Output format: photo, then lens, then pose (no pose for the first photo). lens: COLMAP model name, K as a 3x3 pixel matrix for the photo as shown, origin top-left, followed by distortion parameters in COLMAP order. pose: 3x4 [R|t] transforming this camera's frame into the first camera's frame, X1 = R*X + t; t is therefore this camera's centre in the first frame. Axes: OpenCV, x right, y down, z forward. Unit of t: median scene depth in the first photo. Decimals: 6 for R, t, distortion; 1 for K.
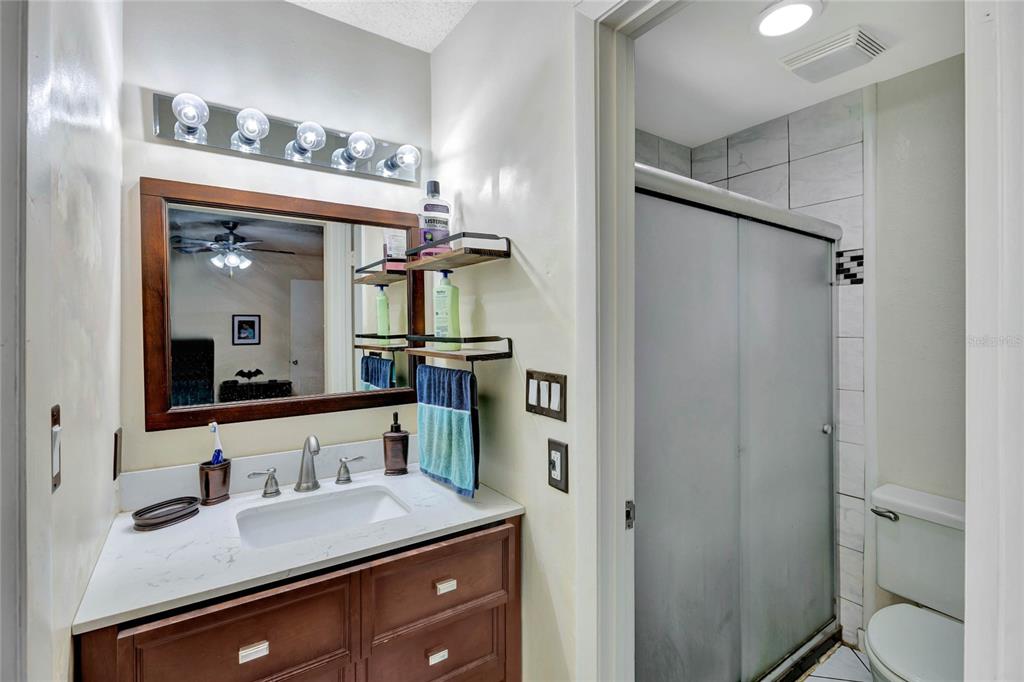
lens RADIAL K [[465.6, 0, 512.0], [0, 465.6, 333.2], [0, 0, 1]] dist [0.009027, -0.001661]
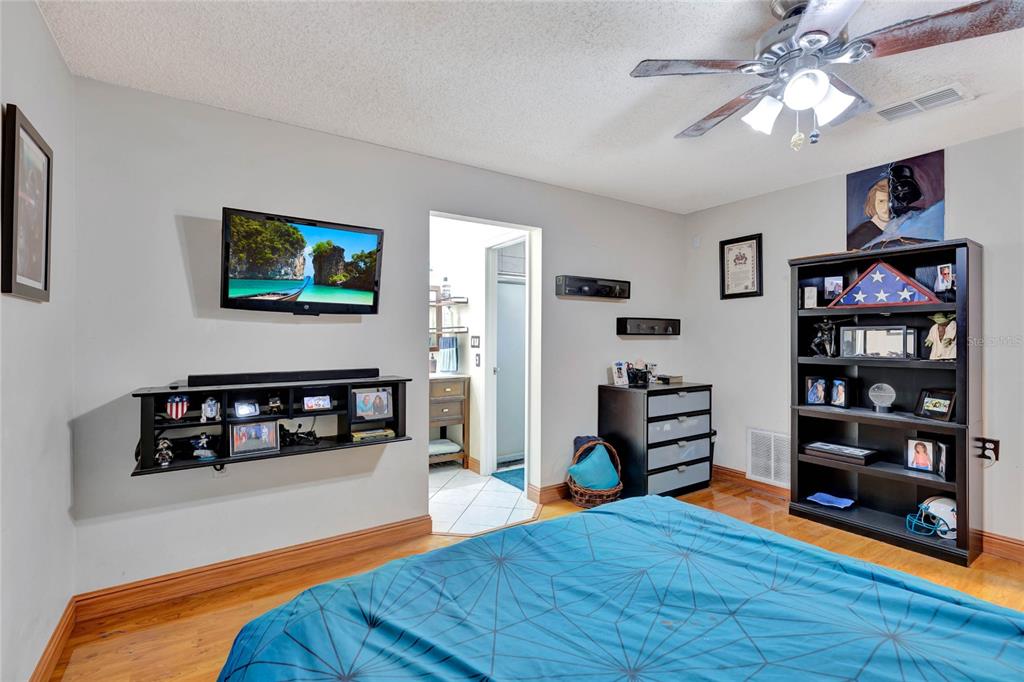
lens RADIAL K [[465.6, 0, 512.2], [0, 465.6, 340.1], [0, 0, 1]] dist [0.009027, -0.001661]
pose [[0.999843, 0.005712, -0.016787, 0.381282], [-0.005965, 0.999869, -0.015079, 0.153883], [0.016699, 0.015176, 0.999745, -2.405123]]
